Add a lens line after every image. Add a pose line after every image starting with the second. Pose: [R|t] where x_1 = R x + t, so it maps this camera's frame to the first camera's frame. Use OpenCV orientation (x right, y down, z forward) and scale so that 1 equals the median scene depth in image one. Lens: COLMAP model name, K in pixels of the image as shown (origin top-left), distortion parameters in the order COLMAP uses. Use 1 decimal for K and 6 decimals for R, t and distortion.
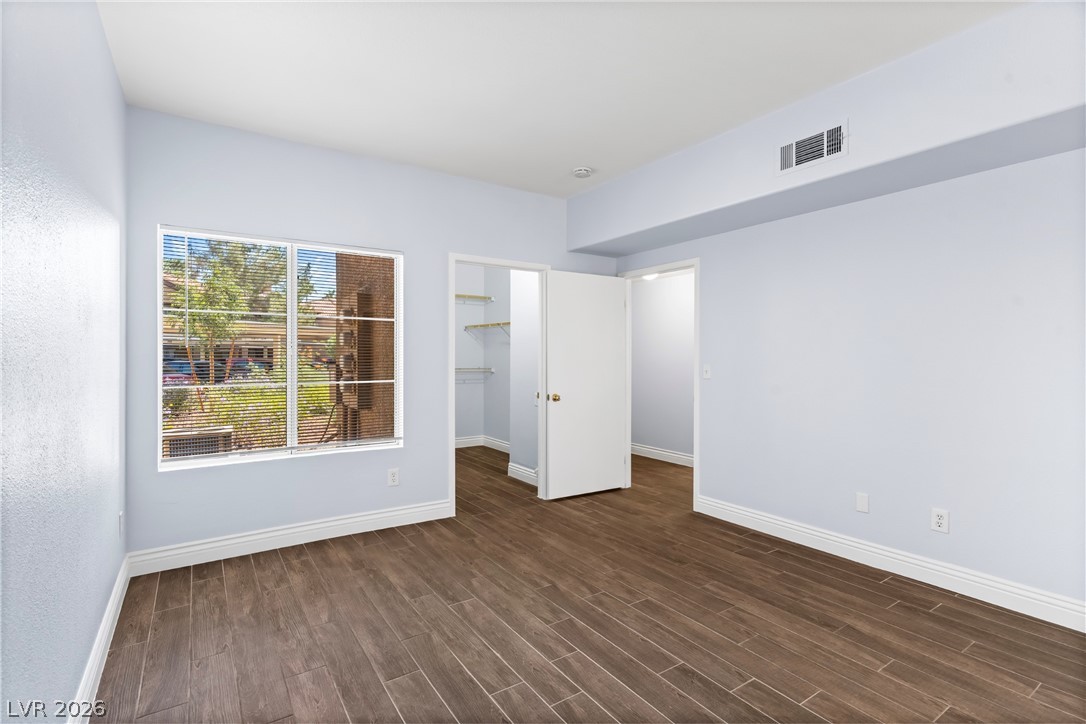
lens RADIAL K [[523.3, 0, 551.6], [0, 523.3, 361.5], [0, 0, 1]] dist [0.004328, 0.001302]
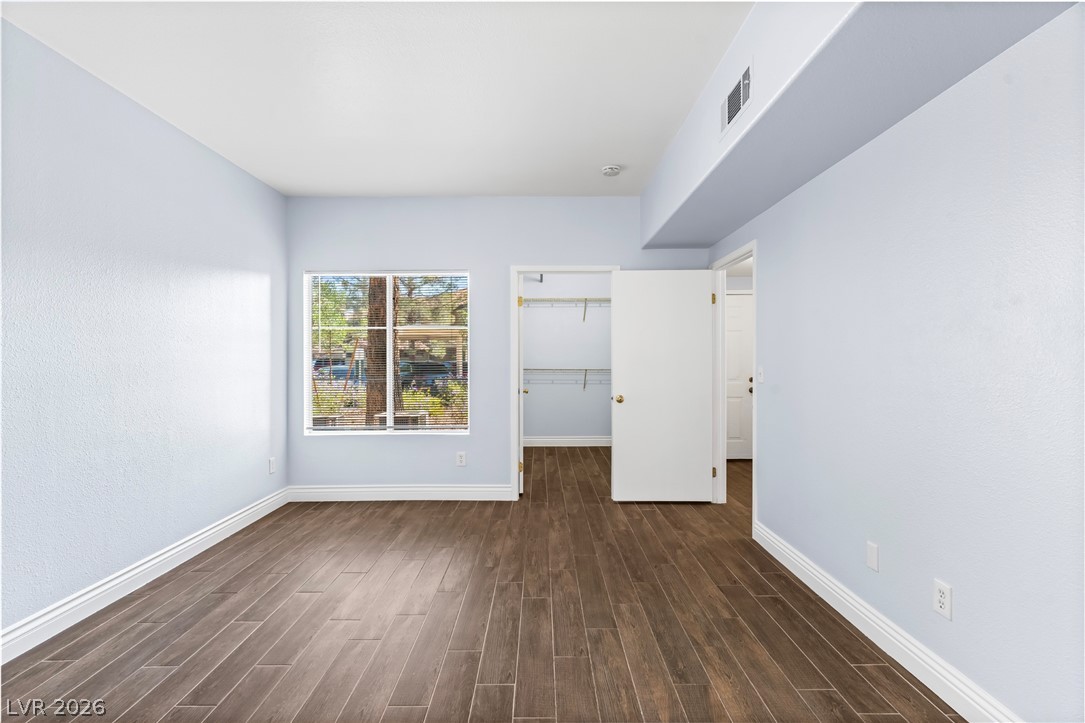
lens RADIAL K [[522.8, 0, 538.4], [0, 522.8, 358.9], [0, 0, 1]] dist [0.004328, 0.001302]
pose [[0.822186, -0.004171, -0.569204, 0.694266], [-0.000031, 0.999973, -0.007372, 0.001562], [0.569219, 0.006079, 0.822163, 0.152038]]
